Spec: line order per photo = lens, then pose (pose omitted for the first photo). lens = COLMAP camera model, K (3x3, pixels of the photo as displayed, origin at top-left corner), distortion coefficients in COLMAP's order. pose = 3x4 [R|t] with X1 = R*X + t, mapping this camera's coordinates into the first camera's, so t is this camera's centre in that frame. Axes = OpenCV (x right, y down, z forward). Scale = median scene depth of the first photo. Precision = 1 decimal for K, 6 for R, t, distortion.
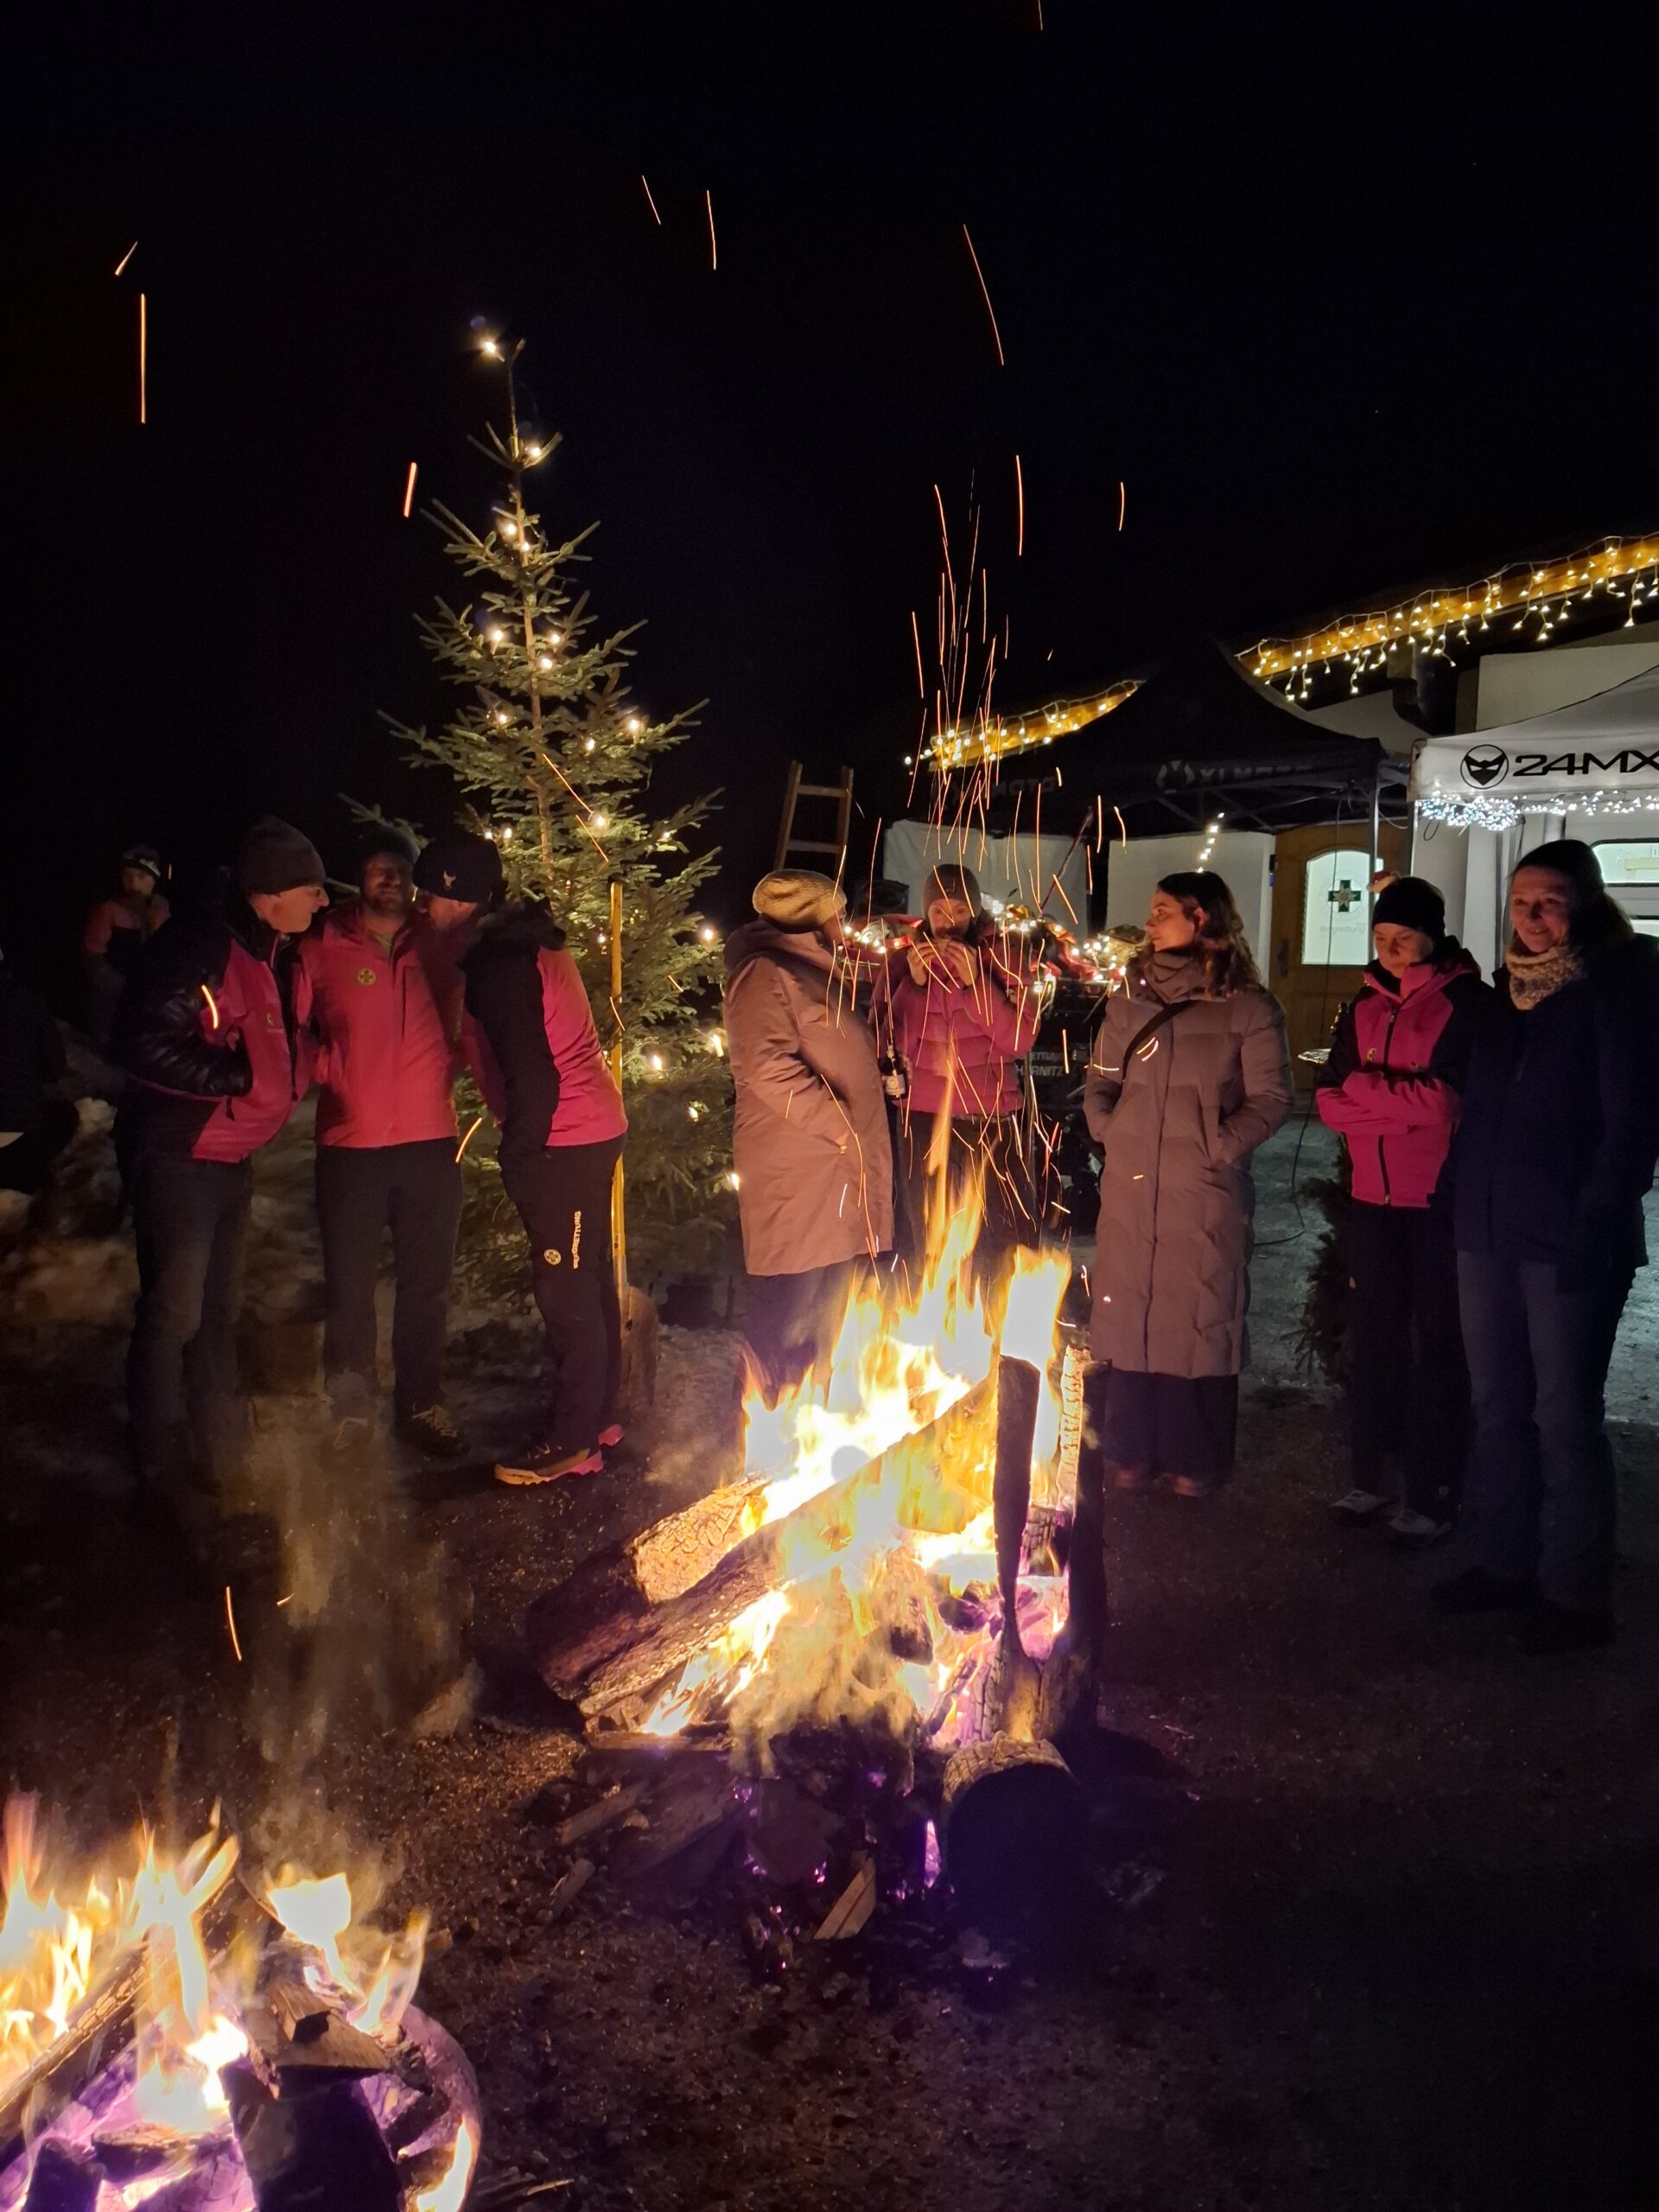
lens RADIAL K [[1473.7, 0, 860.5], [0, 1473.7, 1110.2], [0, 0, 1]] dist [0.149520, -0.181023]
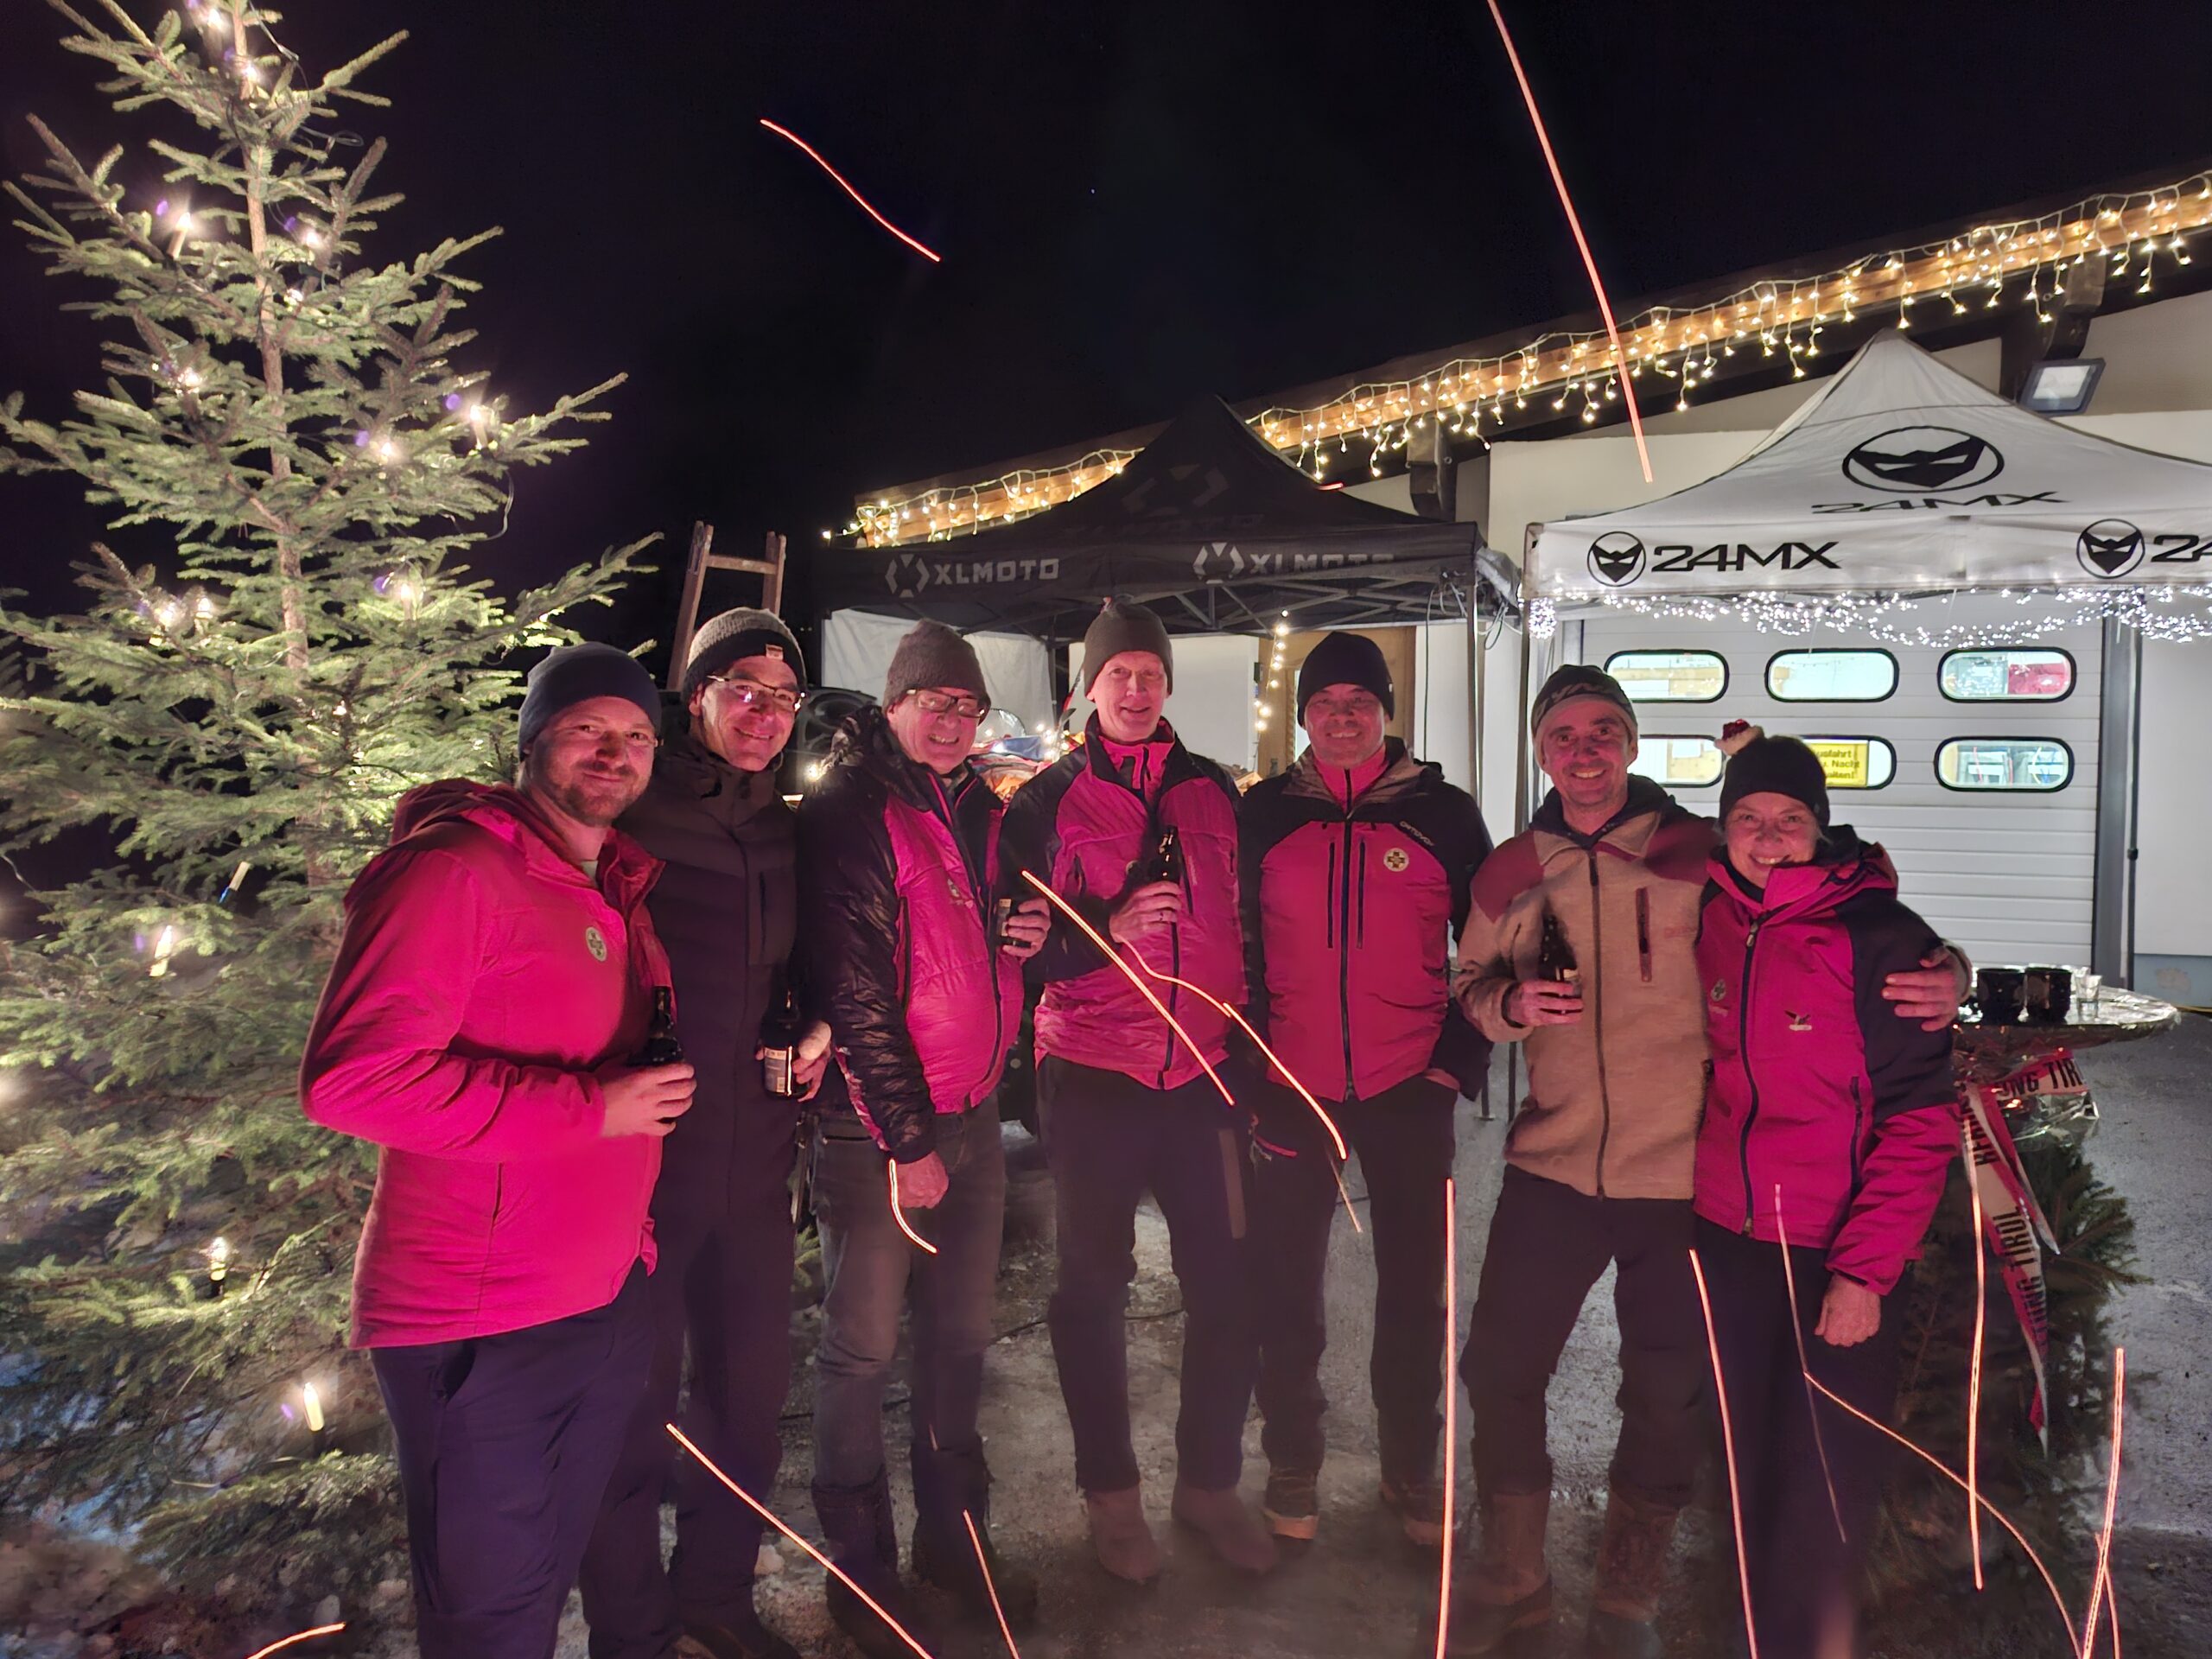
lens RADIAL K [[1473.7, 0, 1106.0], [0, 1473.7, 829.5], [0, 0, 1]] dist [0.149520, -0.181023]
pose [[0.963401, -0.020235, 0.267300, -0.082735], [0.034217, 0.998273, -0.047755, -0.076114], [-0.265872, 0.055153, 0.962429, 0.428113]]
